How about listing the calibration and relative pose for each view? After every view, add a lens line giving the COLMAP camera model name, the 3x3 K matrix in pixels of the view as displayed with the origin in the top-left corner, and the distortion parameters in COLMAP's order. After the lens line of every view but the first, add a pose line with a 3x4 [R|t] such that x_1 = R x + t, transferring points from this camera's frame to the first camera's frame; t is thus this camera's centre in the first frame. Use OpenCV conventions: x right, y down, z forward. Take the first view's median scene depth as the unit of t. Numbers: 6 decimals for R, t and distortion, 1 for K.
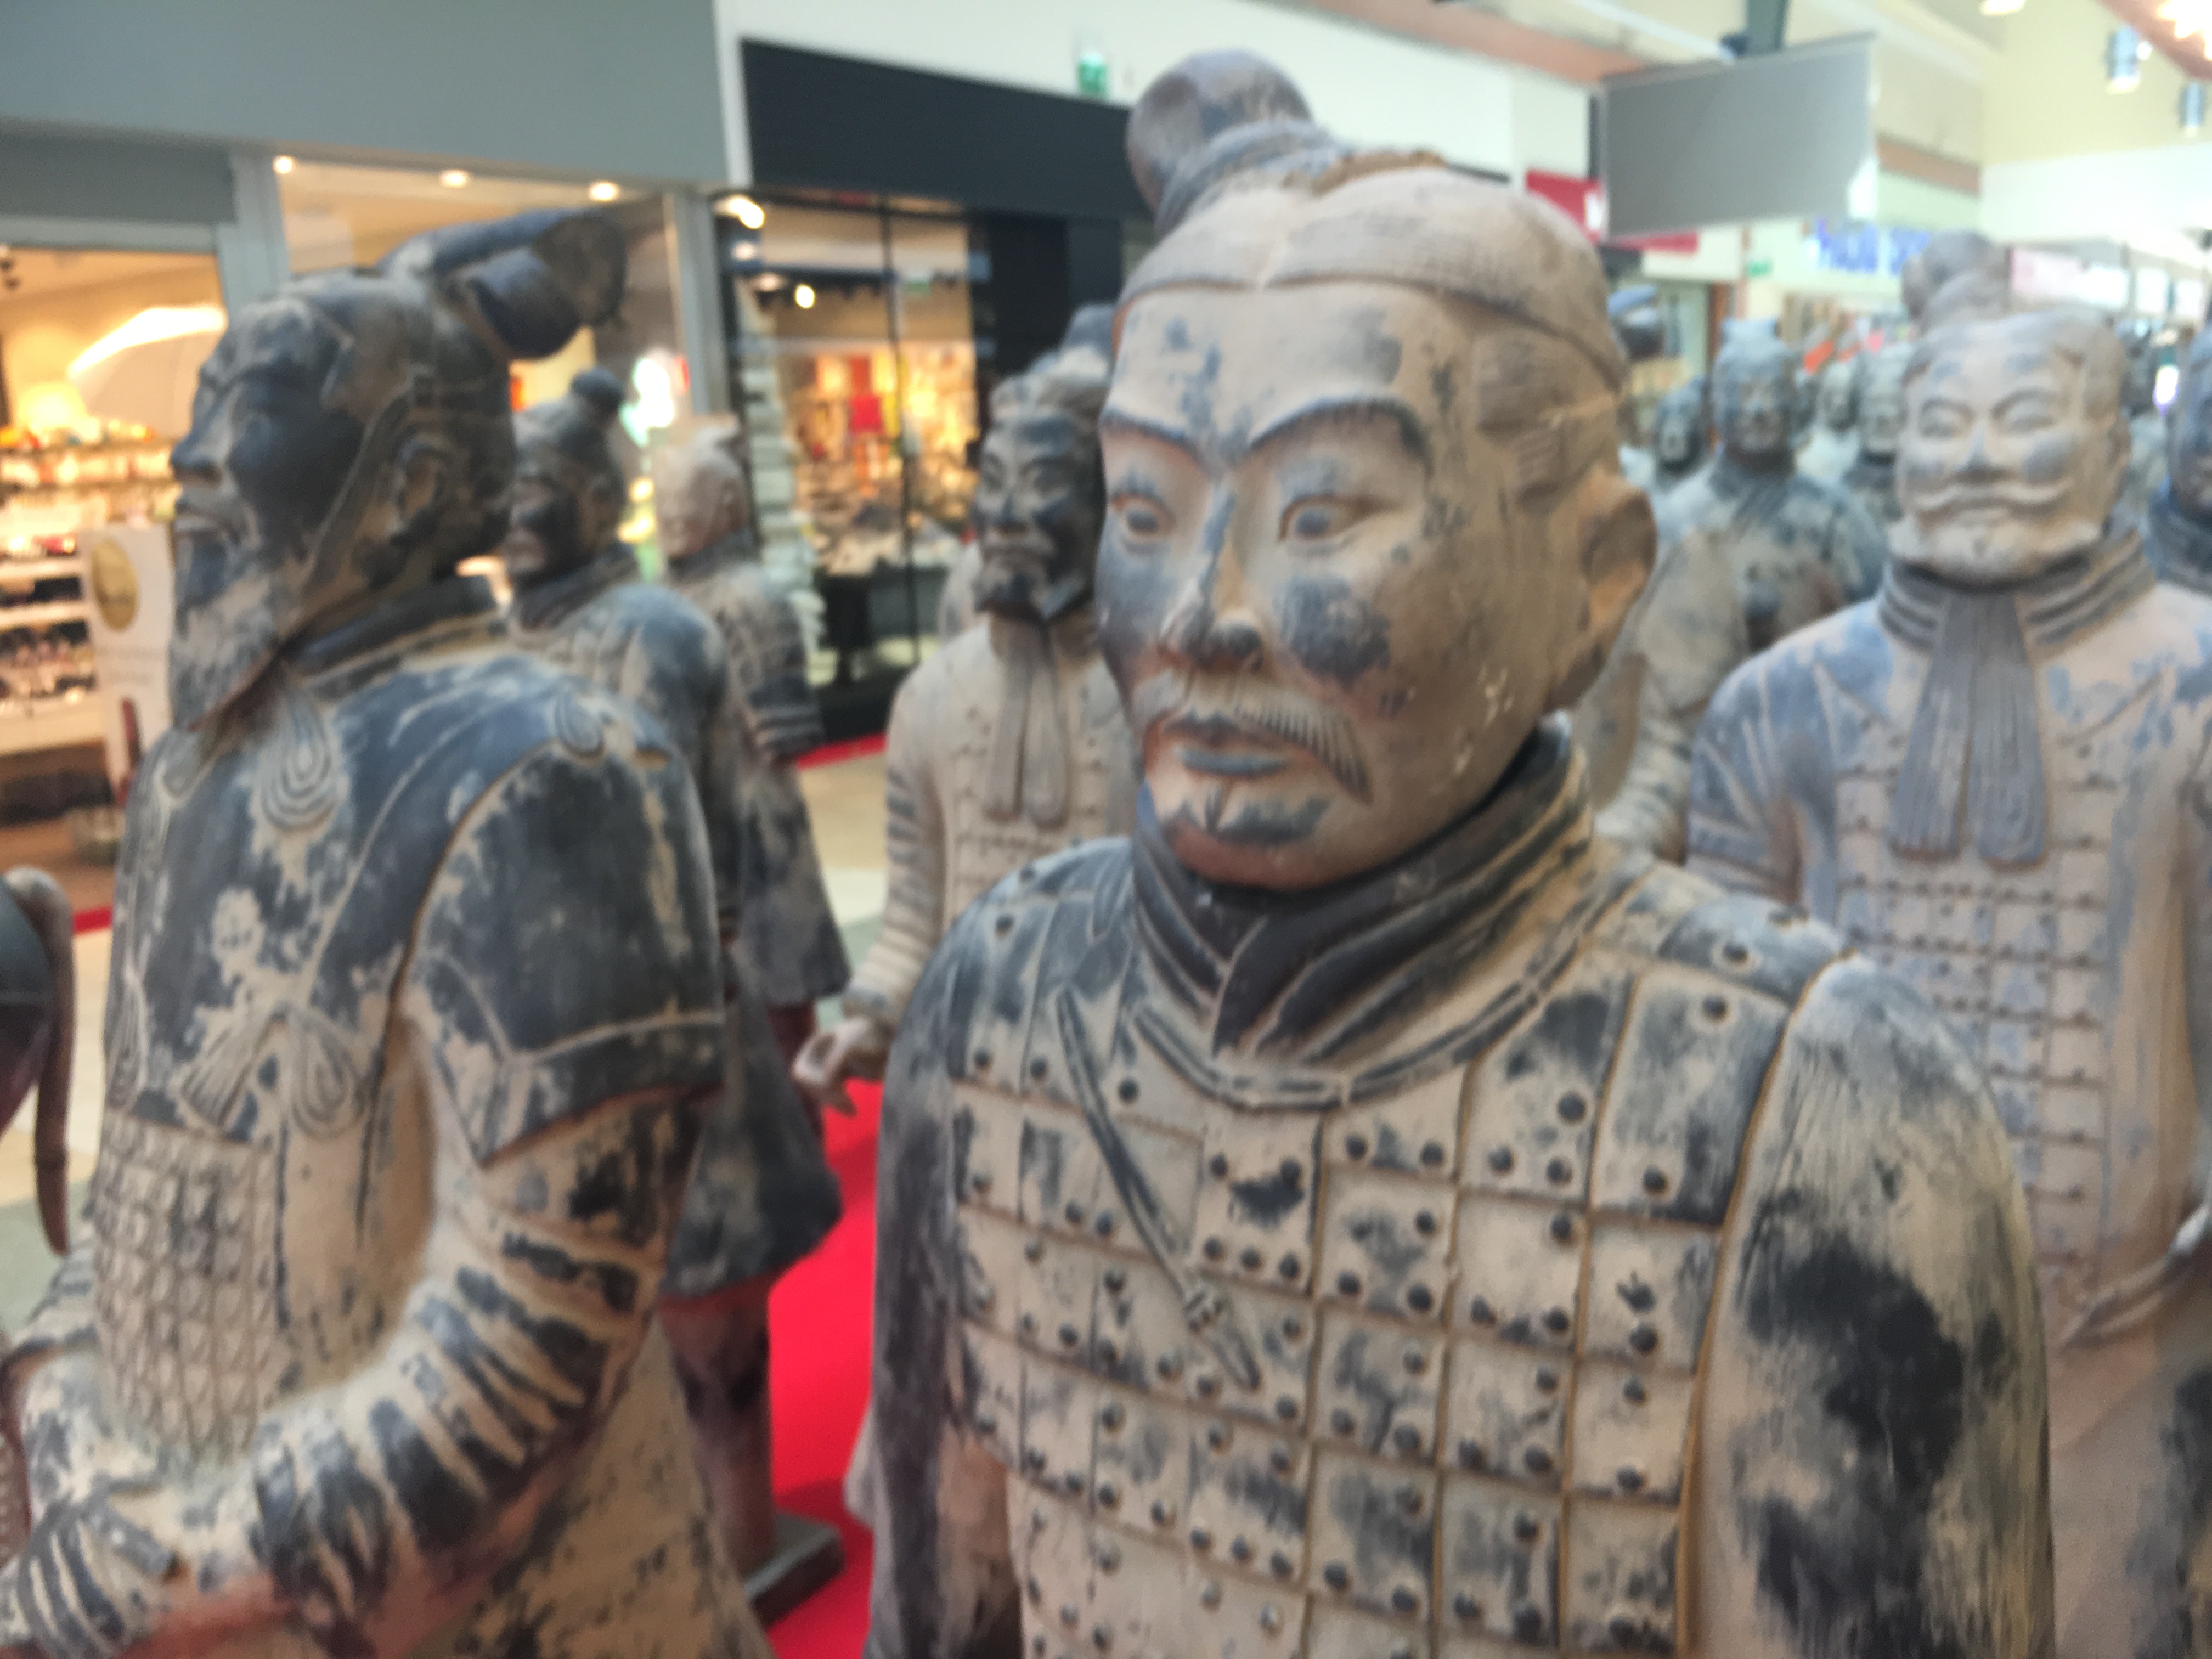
lens RADIAL K [[1910.4, 0, 1093.3], [0, 1910.4, 813.9], [0, 0, 1]] dist [0.074059, -0.094882]
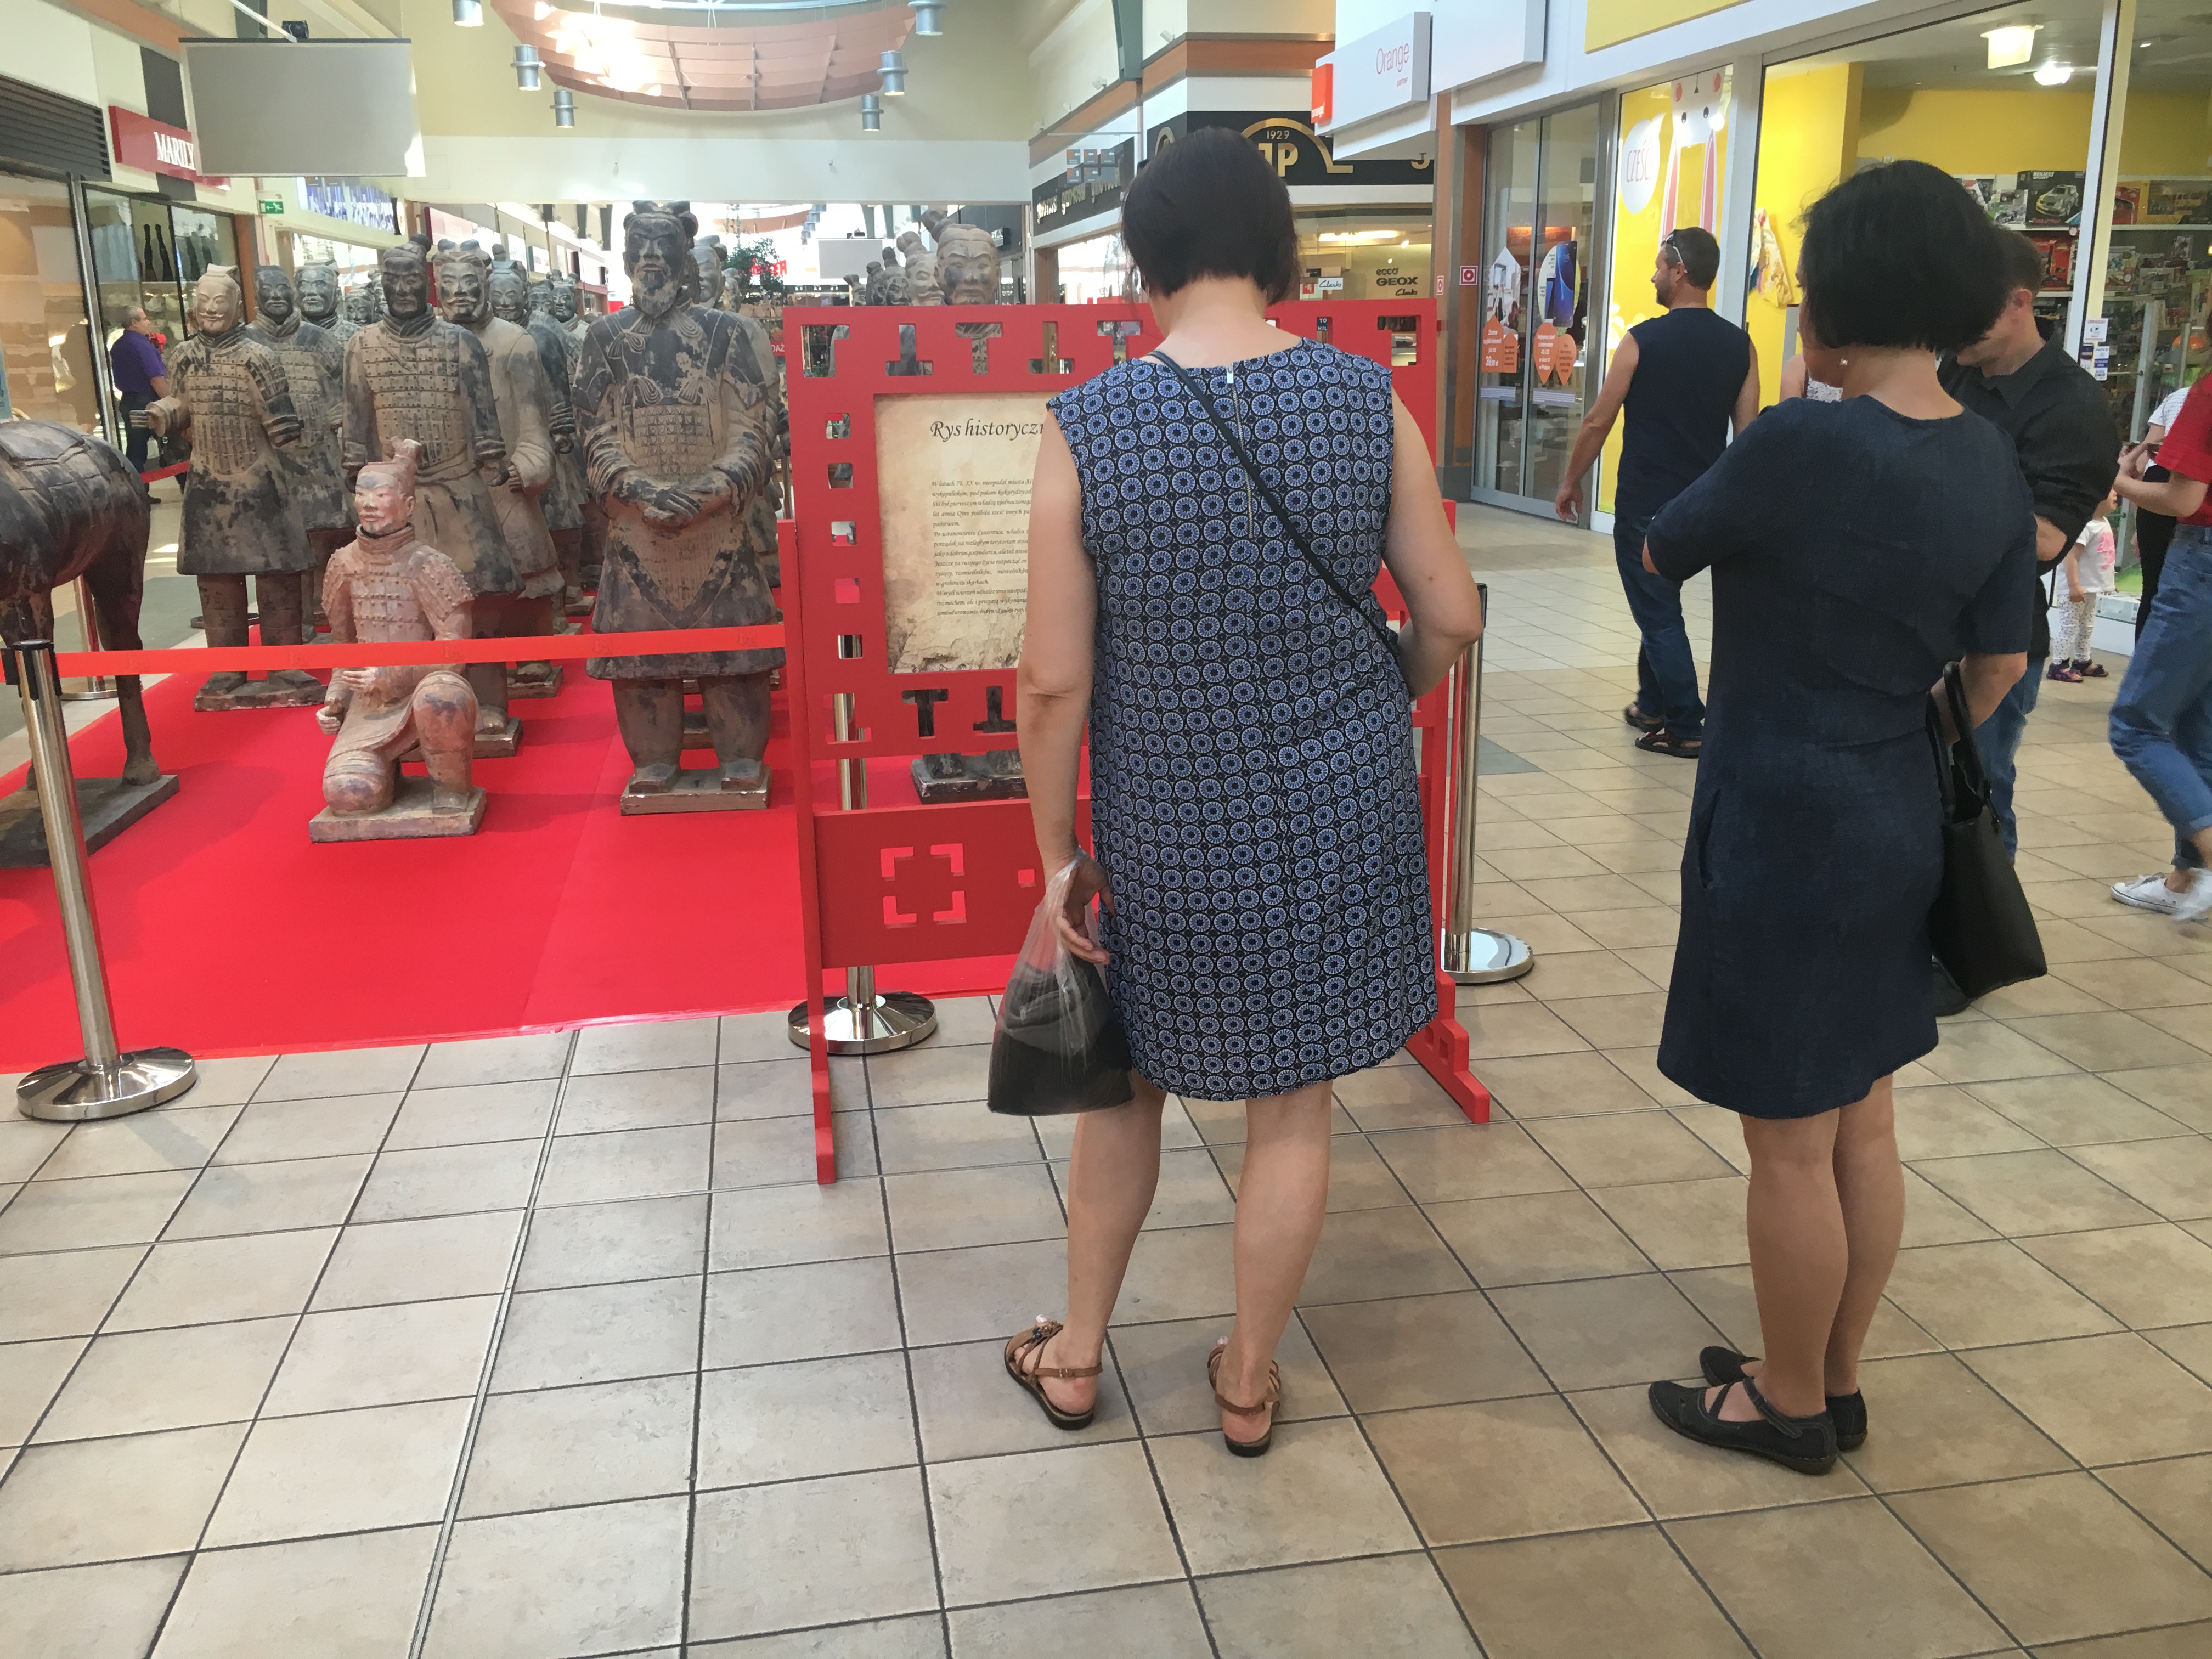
lens RADIAL K [[1901.8, 0, 1100.5], [0, 1901.8, 809.0], [0, 0, 1]] dist [0.077218, -0.106777]
pose [[0.693717, -0.133852, 0.707701, -3.153240], [0.115203, 0.990550, 0.074423, 0.899885], [-0.710975, 0.029901, 0.702581, -2.882022]]
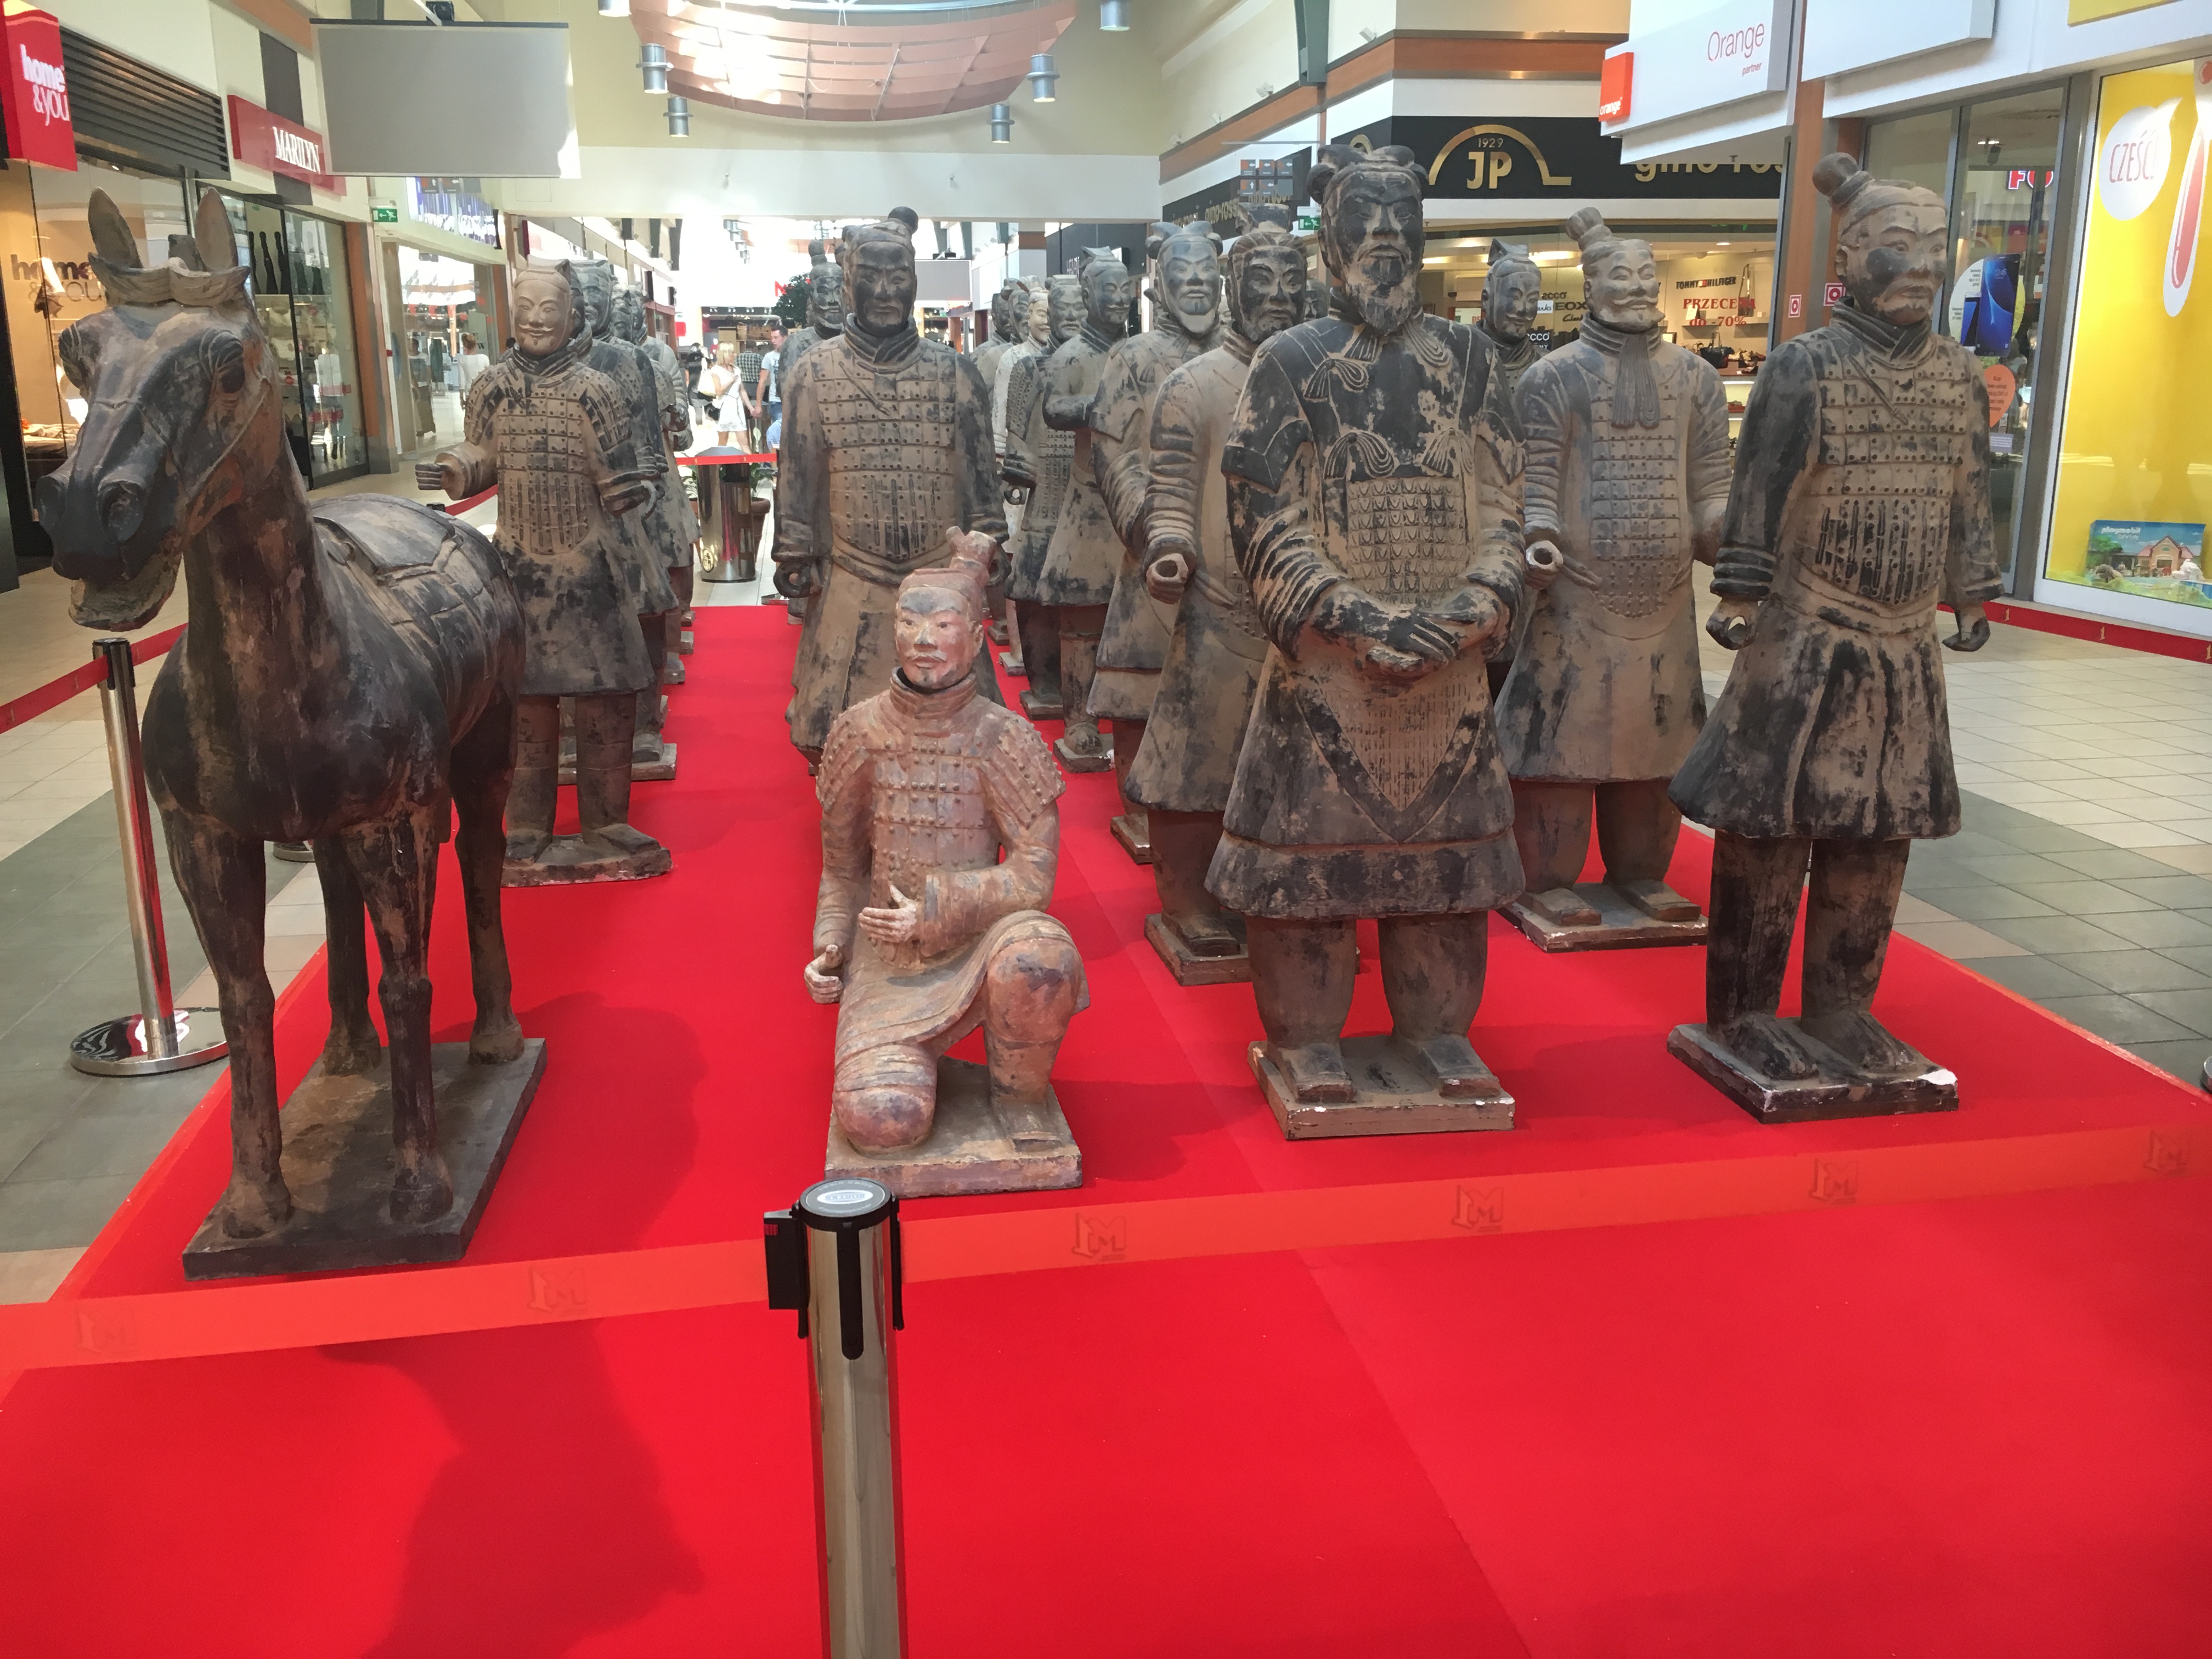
lens RADIAL K [[1901.8, 0, 1100.5], [0, 1901.8, 809.0], [0, 0, 1]] dist [0.077218, -0.106777]
pose [[0.705489, -0.115791, 0.699198, -2.803565], [0.103040, 0.992838, 0.060453, 0.428795], [-0.701190, 0.029396, 0.712368, -0.607848]]
